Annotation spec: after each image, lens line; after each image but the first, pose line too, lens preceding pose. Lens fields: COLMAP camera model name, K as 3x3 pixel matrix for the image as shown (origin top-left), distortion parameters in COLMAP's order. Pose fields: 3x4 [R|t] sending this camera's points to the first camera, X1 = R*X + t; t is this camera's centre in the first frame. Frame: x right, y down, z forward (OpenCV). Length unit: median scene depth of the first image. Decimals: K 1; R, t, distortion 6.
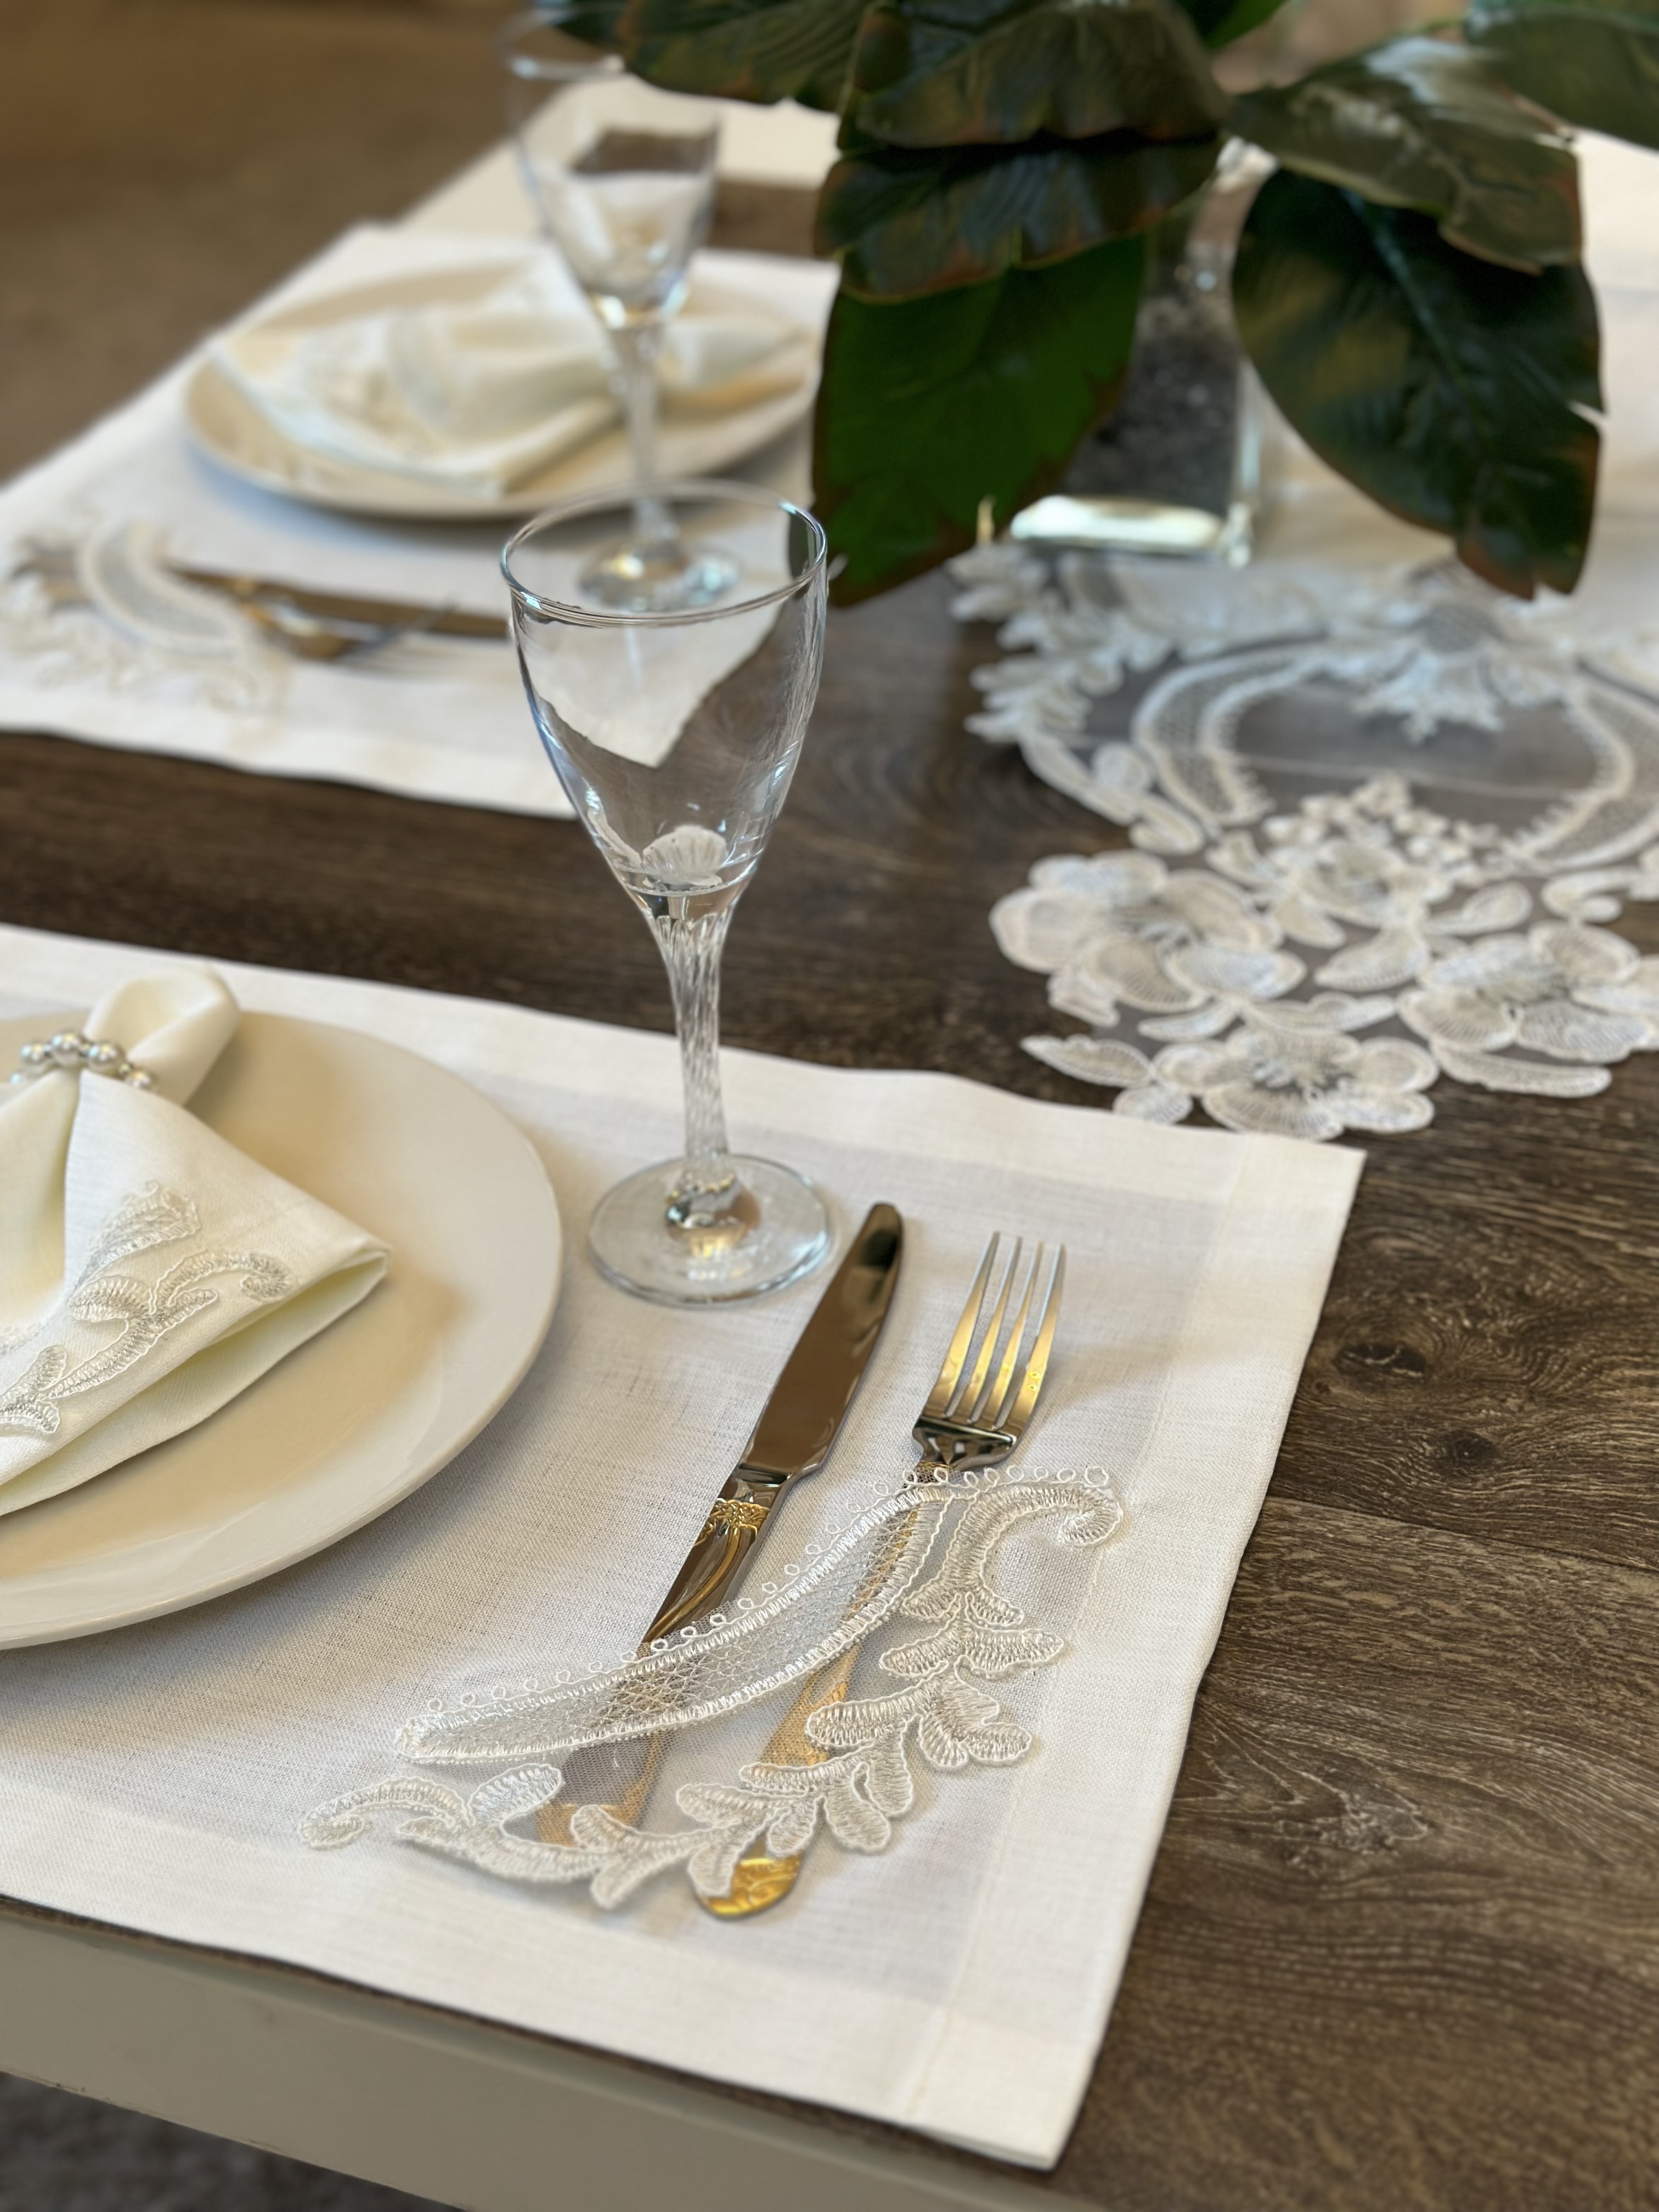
lens RADIAL K [[3035.4, 0, 823.7], [0, 3035.4, 1197.5], [0, 0, 1]] dist [0.202031, -0.453951]
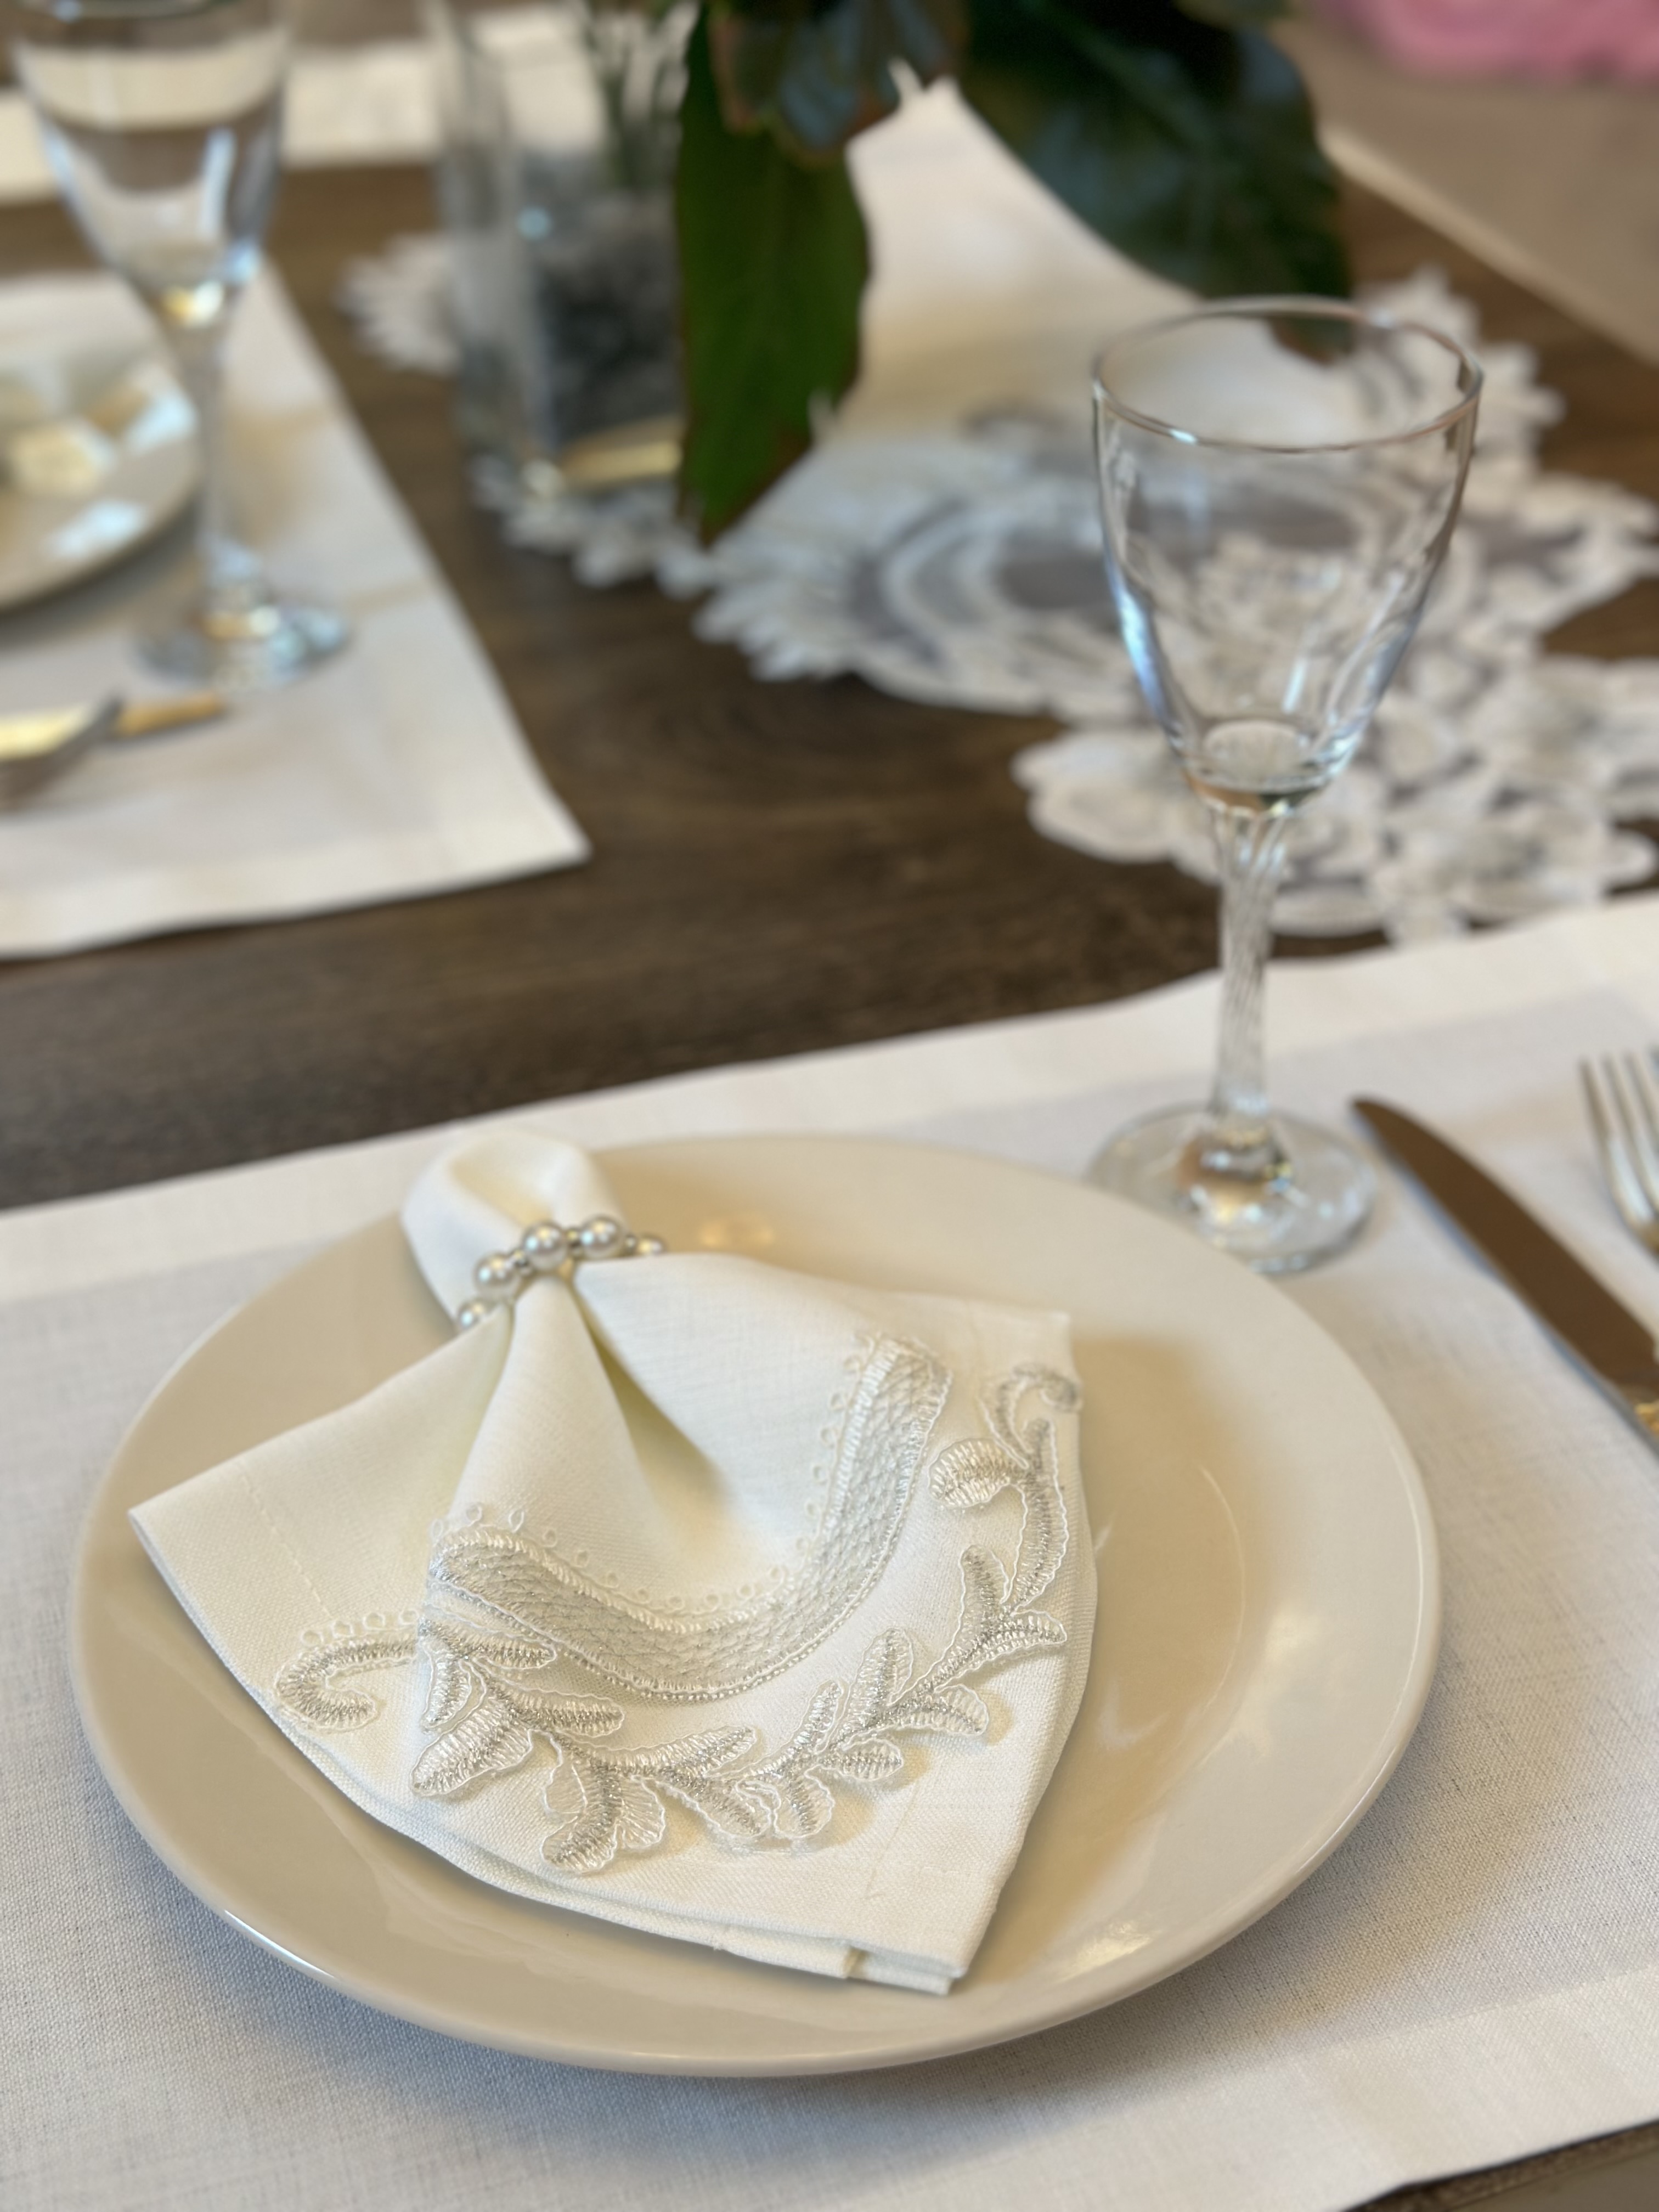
lens RADIAL K [[3024.6, 0, 820.7], [0, 3024.6, 1213.4], [0, 0, 1]] dist [0.160883, -0.071297]
pose [[0.790393, -0.338205, 0.510779, -0.691067], [0.348200, 0.934031, 0.079640, -0.111286], [-0.504019, 0.114906, 0.856015, 0.389367]]
